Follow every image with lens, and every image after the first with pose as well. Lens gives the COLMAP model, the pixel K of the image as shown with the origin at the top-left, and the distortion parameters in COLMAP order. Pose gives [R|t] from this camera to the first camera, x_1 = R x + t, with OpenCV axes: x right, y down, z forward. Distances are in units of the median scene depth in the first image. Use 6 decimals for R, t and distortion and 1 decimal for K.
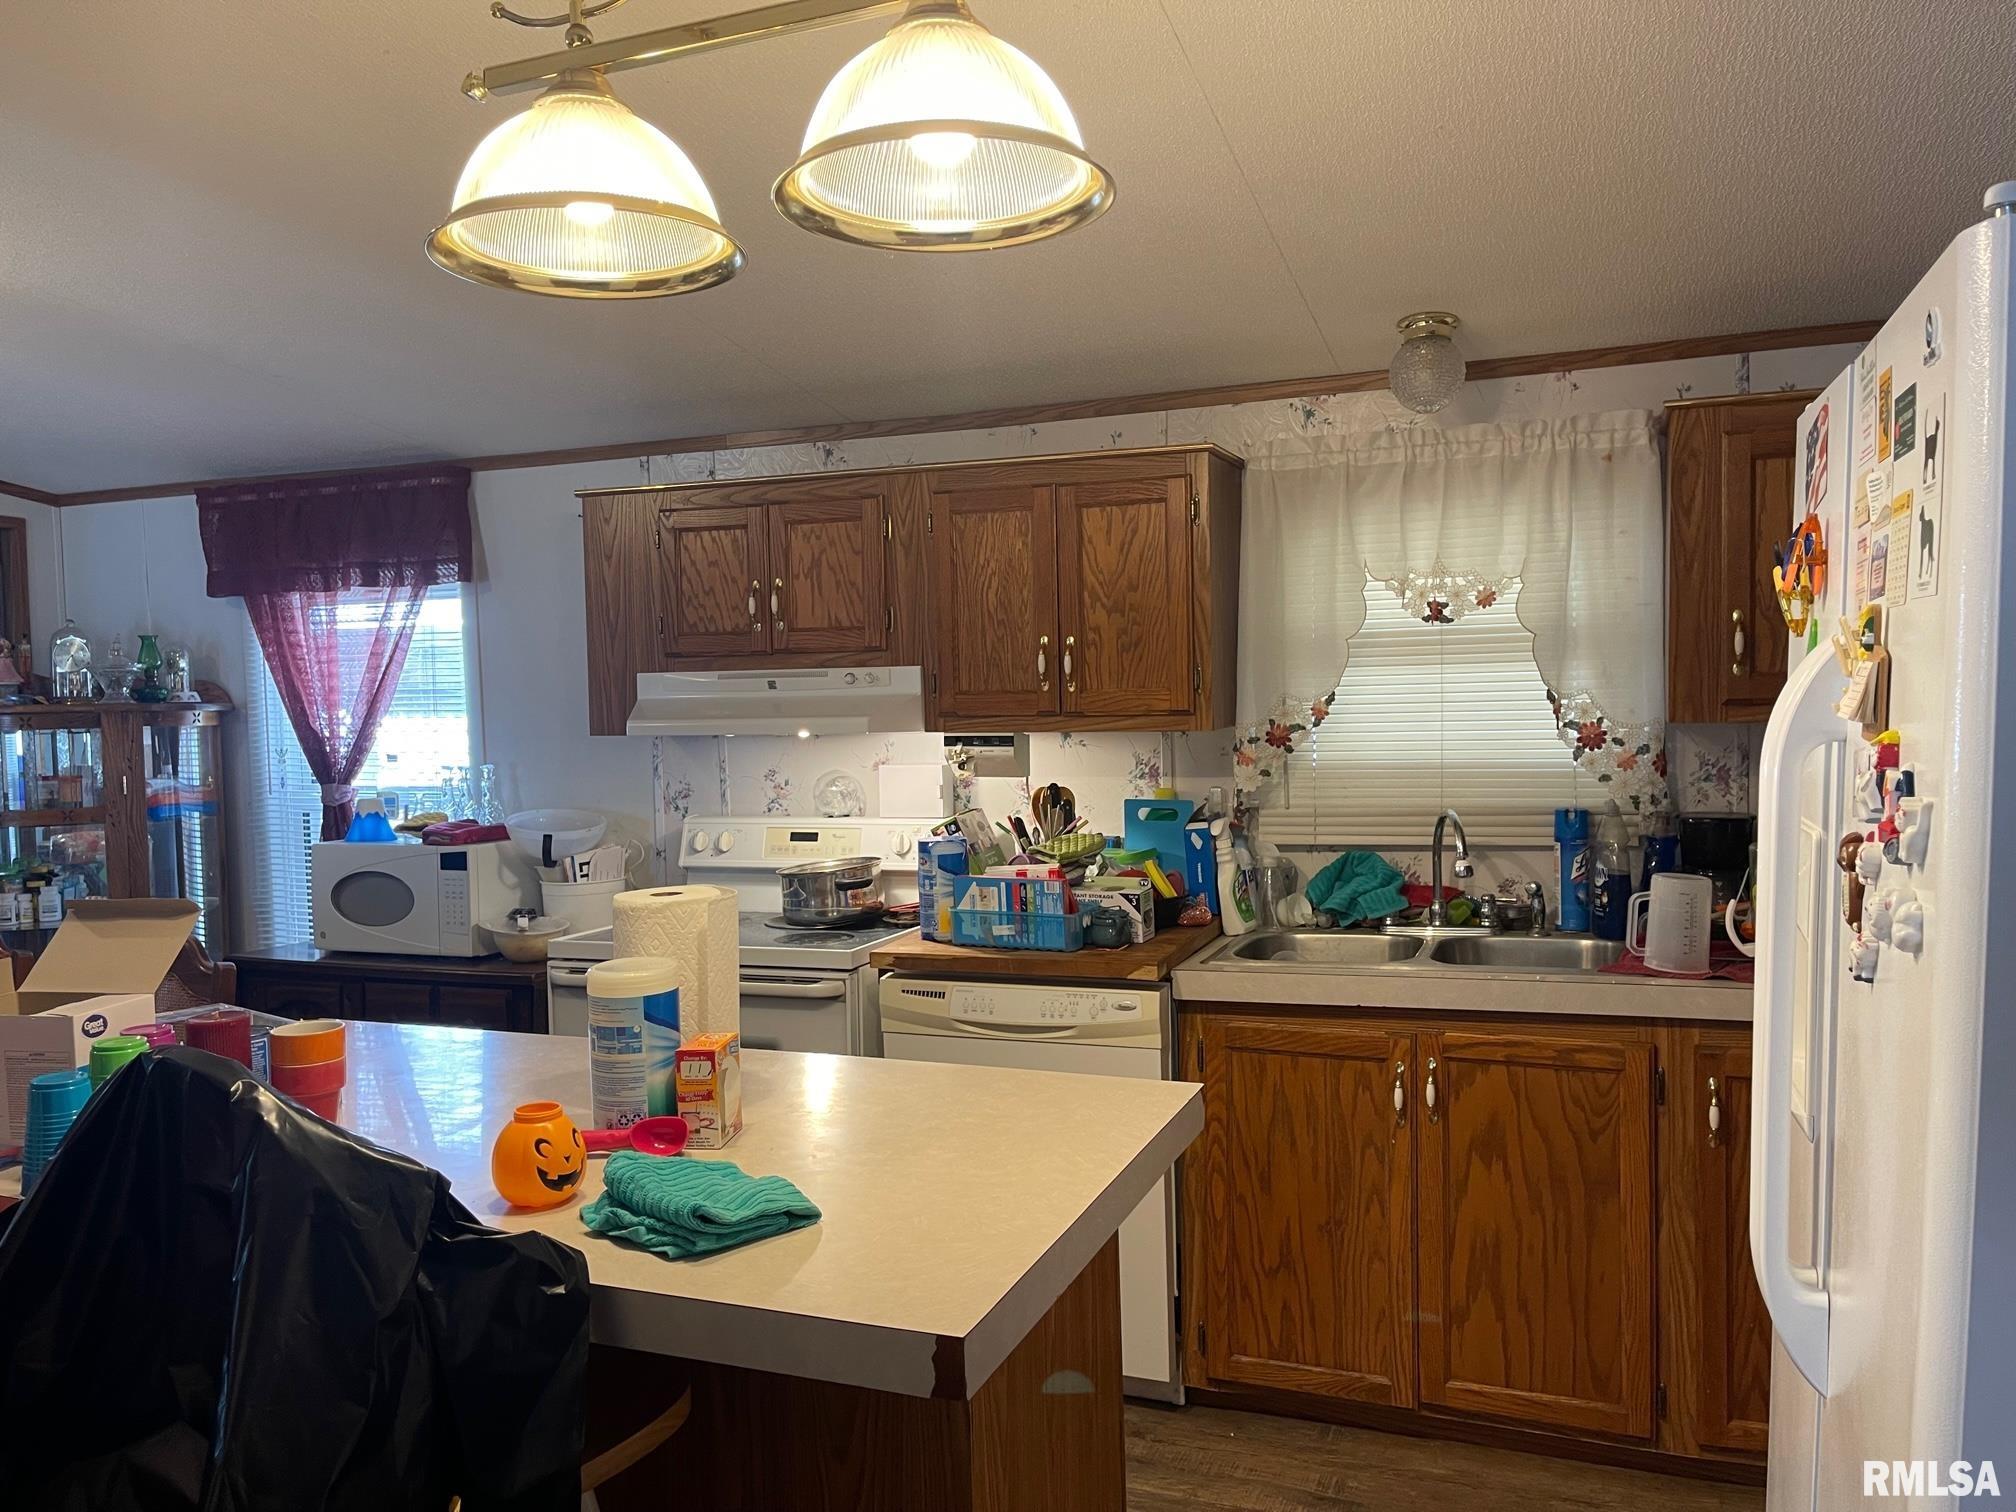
lens RADIAL K [[1520.4, 0, 1007.3], [0, 1520.4, 764.7], [0, 0, 1]] dist [0.060824, -0.075152]
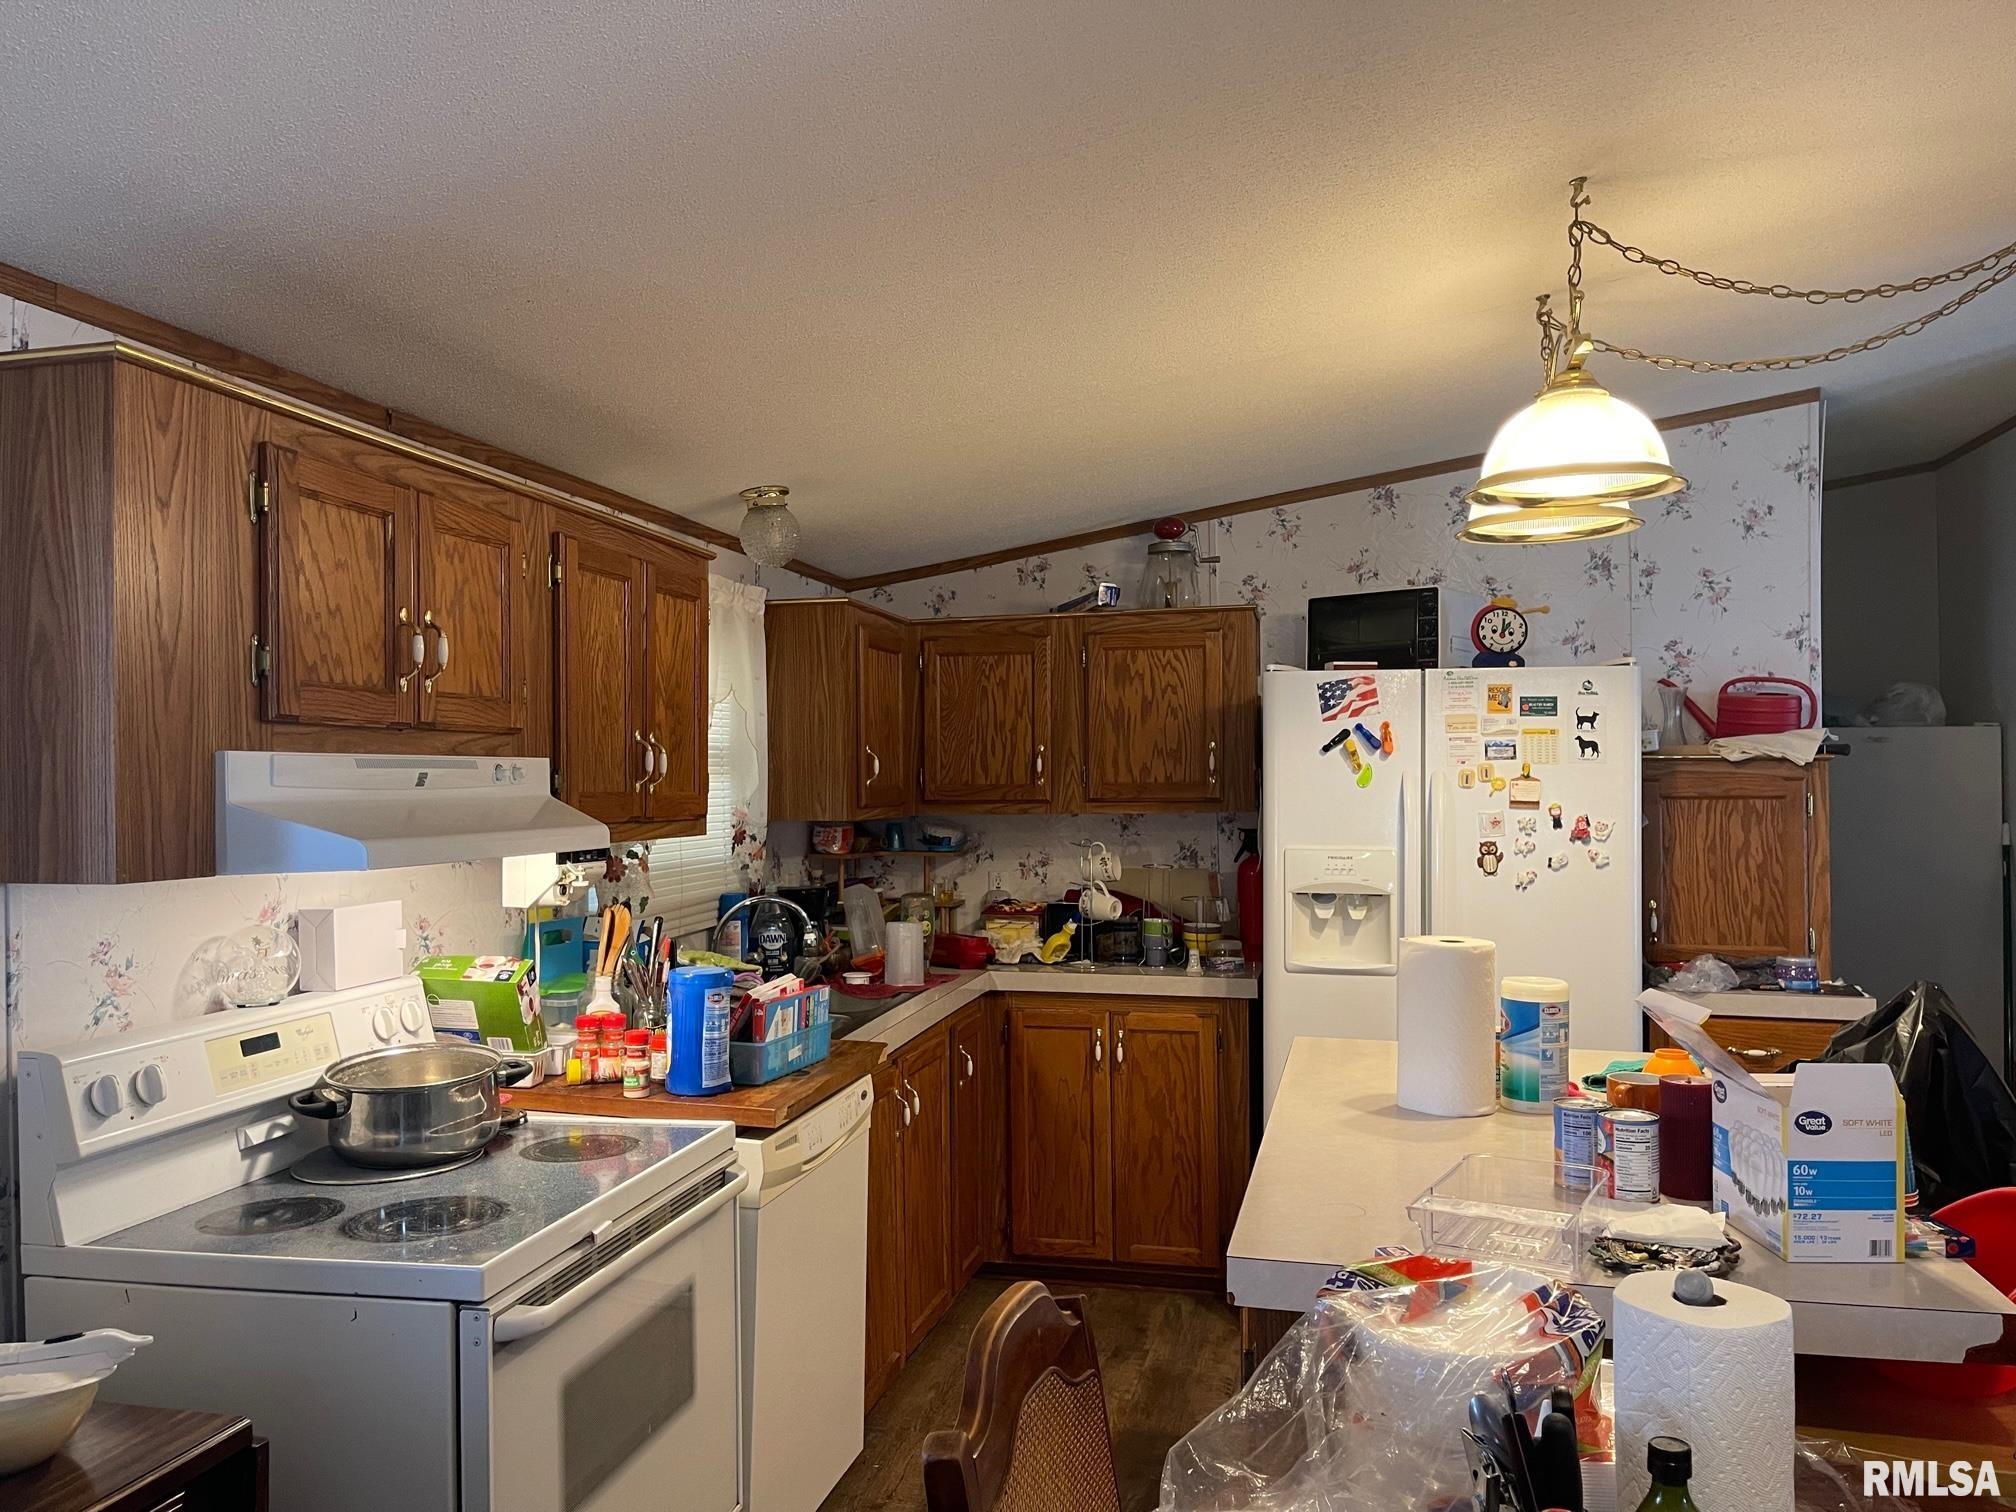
lens RADIAL K [[1520.4, 0, 999.2], [0, 1520.4, 762.6], [0, 0, 1]] dist [0.060824, -0.075152]
pose [[-0.132129, 0.033311, 0.990673, -0.806228], [0.057942, 0.997986, -0.025829, -0.029717], [-0.989538, 0.053989, -0.133793, 0.856055]]
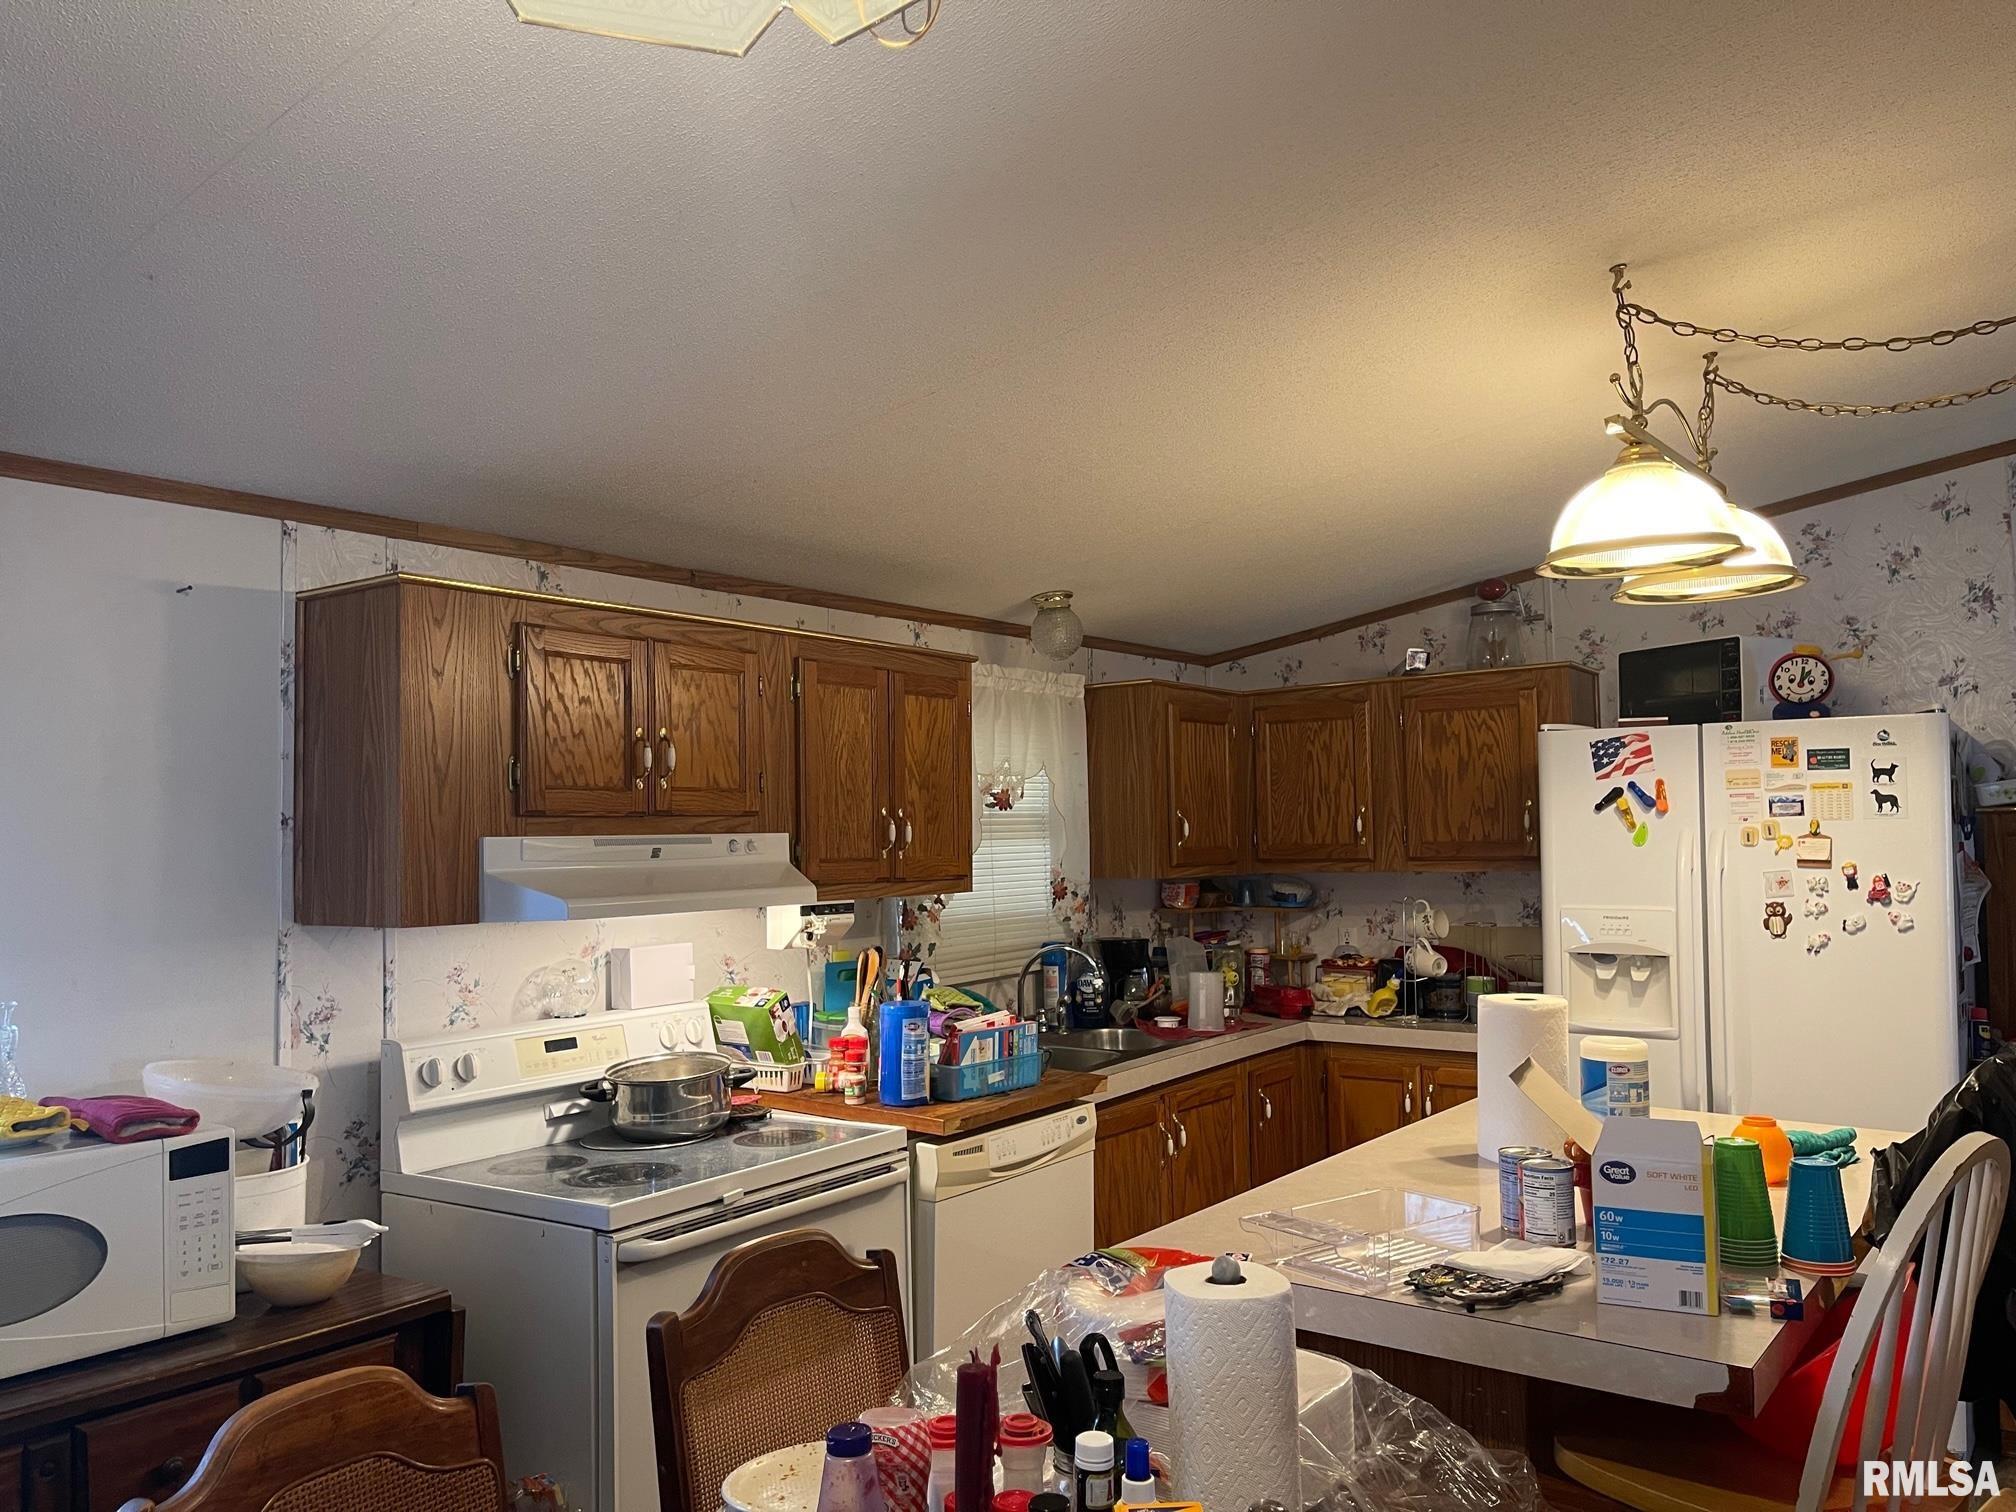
lens RADIAL K [[1520.4, 0, 1012.3], [0, 1520.4, 758.2], [0, 0, 1]] dist [0.060824, -0.075152]
pose [[0.267737, 0.066907, 0.961166, -0.917520], [0.059838, 0.994506, -0.085896, -0.020467], [-0.961632, 0.080512, 0.262263, 0.590879]]
